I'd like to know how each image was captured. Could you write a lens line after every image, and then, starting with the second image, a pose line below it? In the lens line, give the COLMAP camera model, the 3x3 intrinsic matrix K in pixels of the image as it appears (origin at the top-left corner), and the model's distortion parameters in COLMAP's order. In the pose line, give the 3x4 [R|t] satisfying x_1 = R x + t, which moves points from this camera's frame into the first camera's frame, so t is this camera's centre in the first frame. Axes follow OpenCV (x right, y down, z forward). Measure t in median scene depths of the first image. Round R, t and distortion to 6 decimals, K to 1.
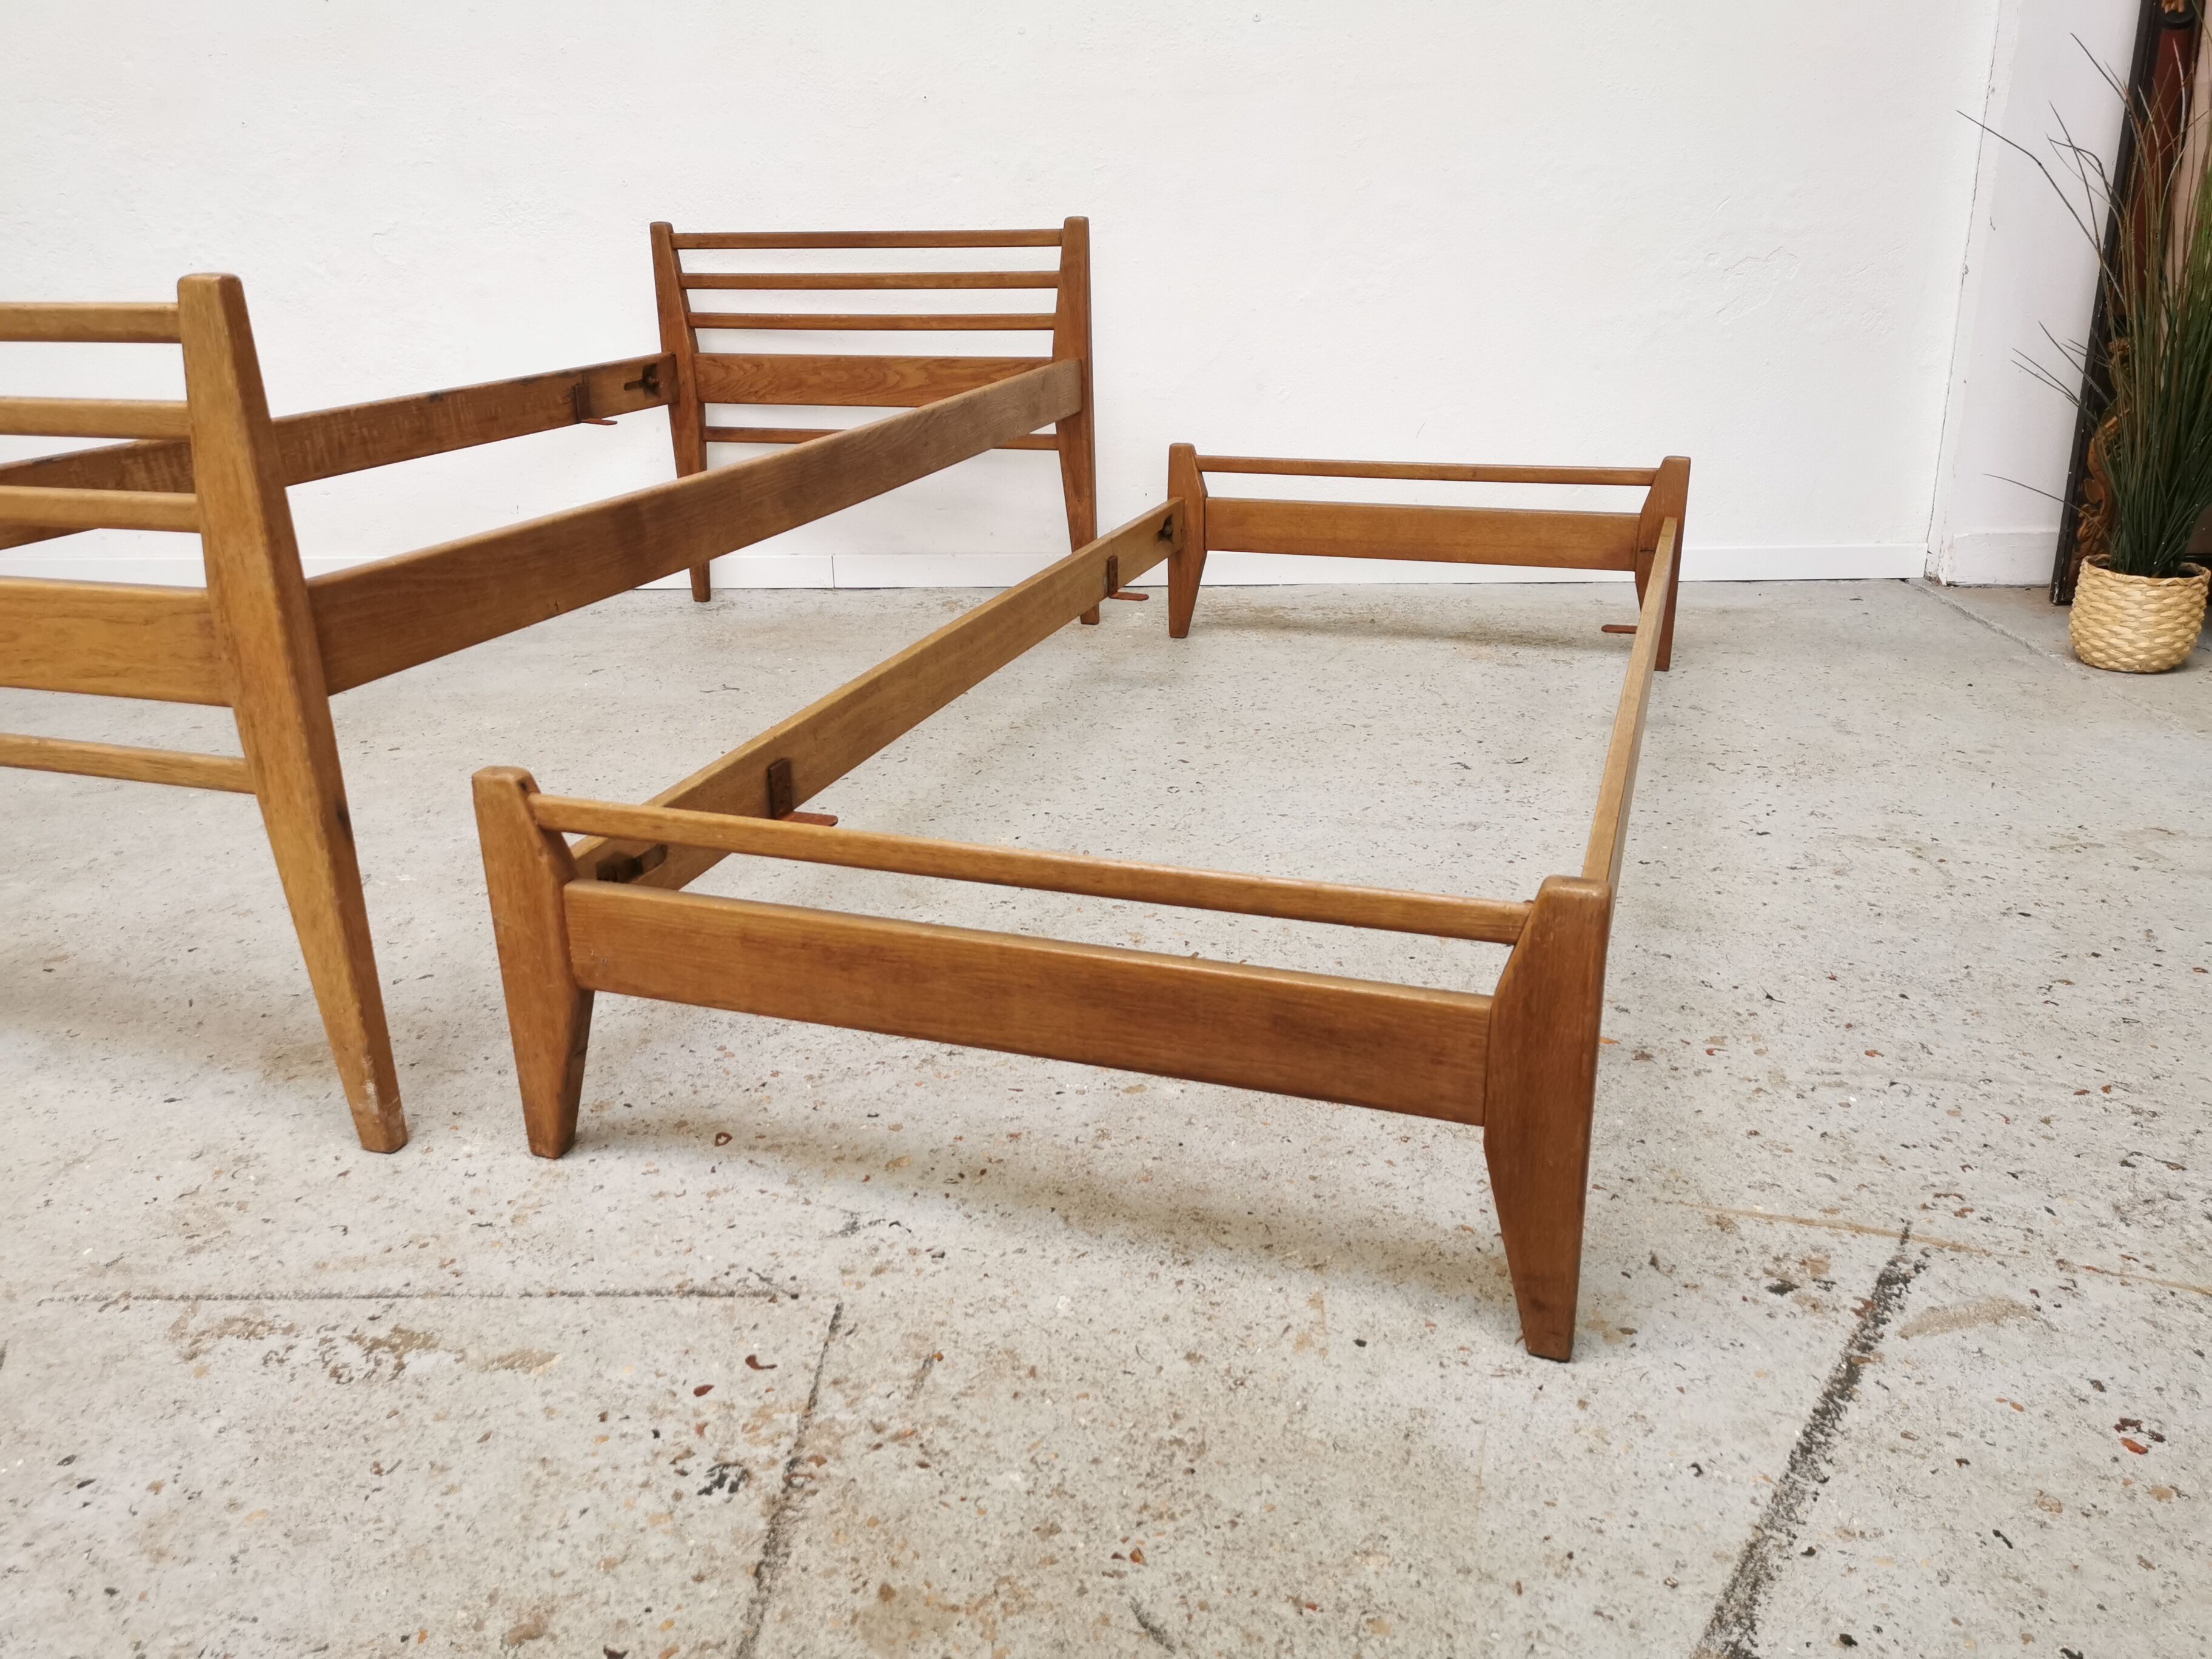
lens RADIAL K [[1703.6, 0, 1110.1], [0, 1703.6, 832.9], [0, 0, 1]] dist [0.060778, -0.059485]
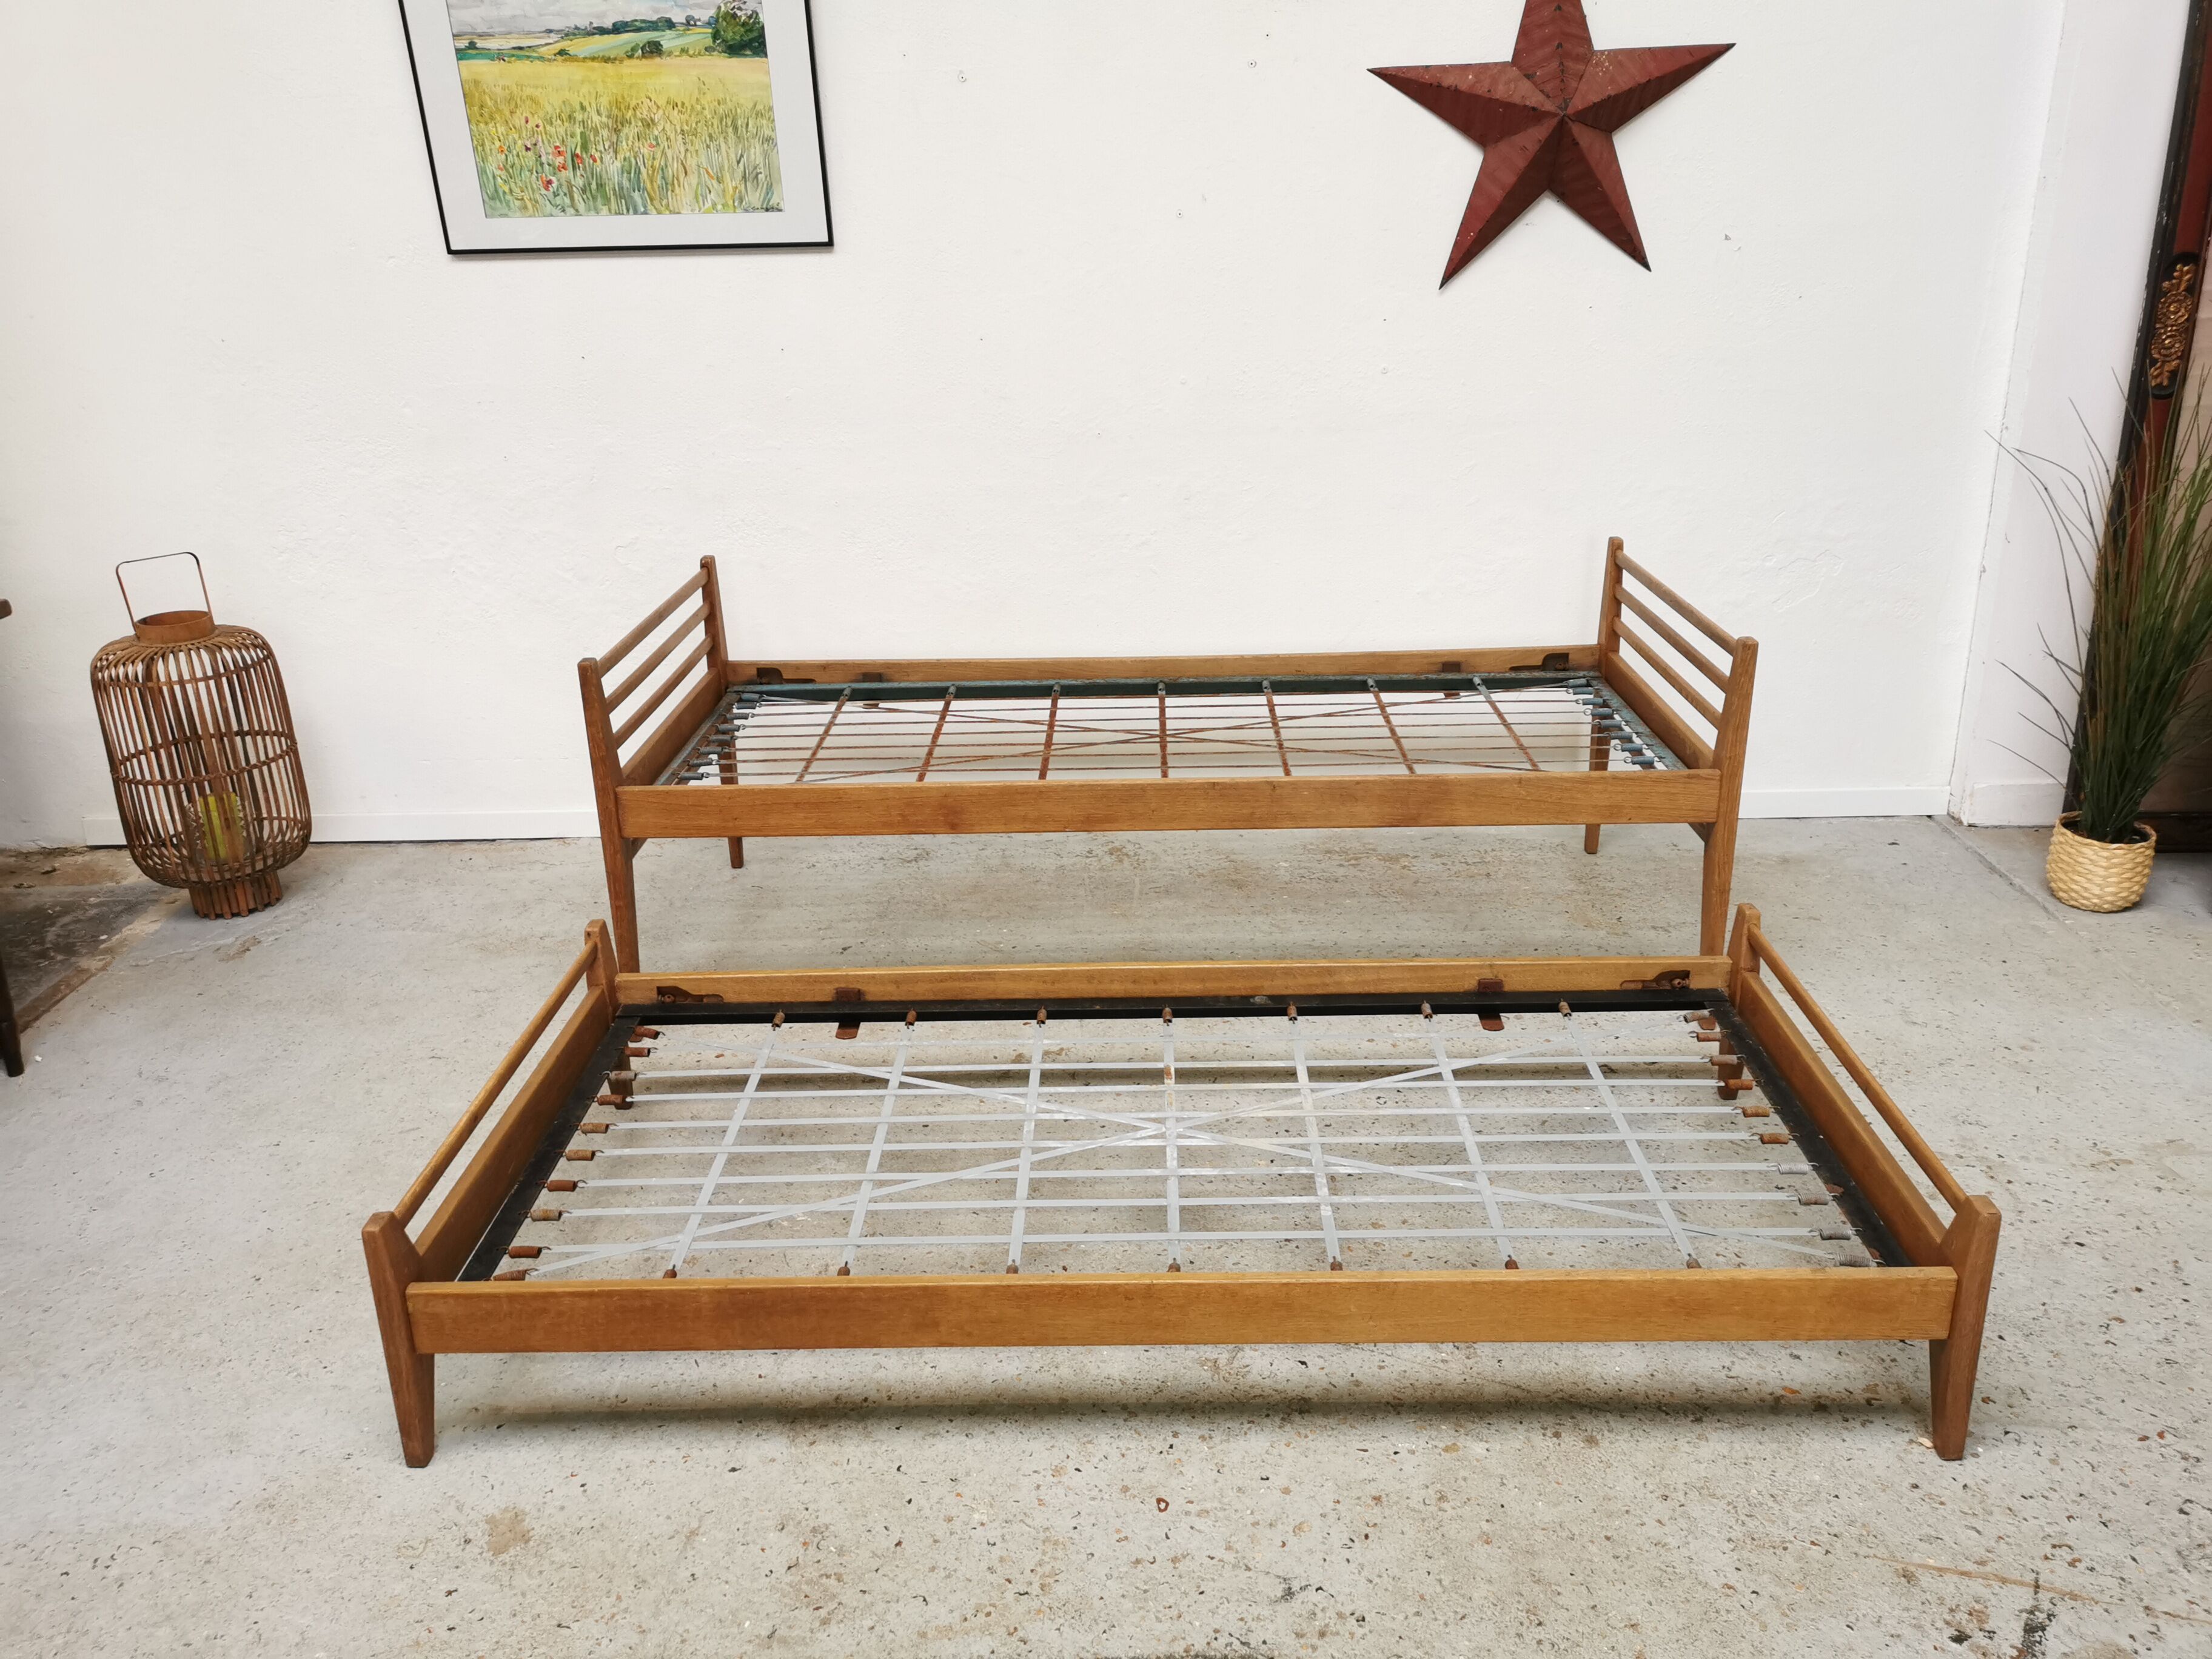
lens RADIAL K [[1703.6, 0, 1104.5], [0, 1703.6, 828.7], [0, 0, 1]] dist [0.060778, -0.059485]
pose [[0.999539, -0.017180, 0.025033, -0.320368], [0.016866, 0.999777, 0.012712, -0.406080], [-0.025246, -0.012284, 0.999606, -0.385710]]
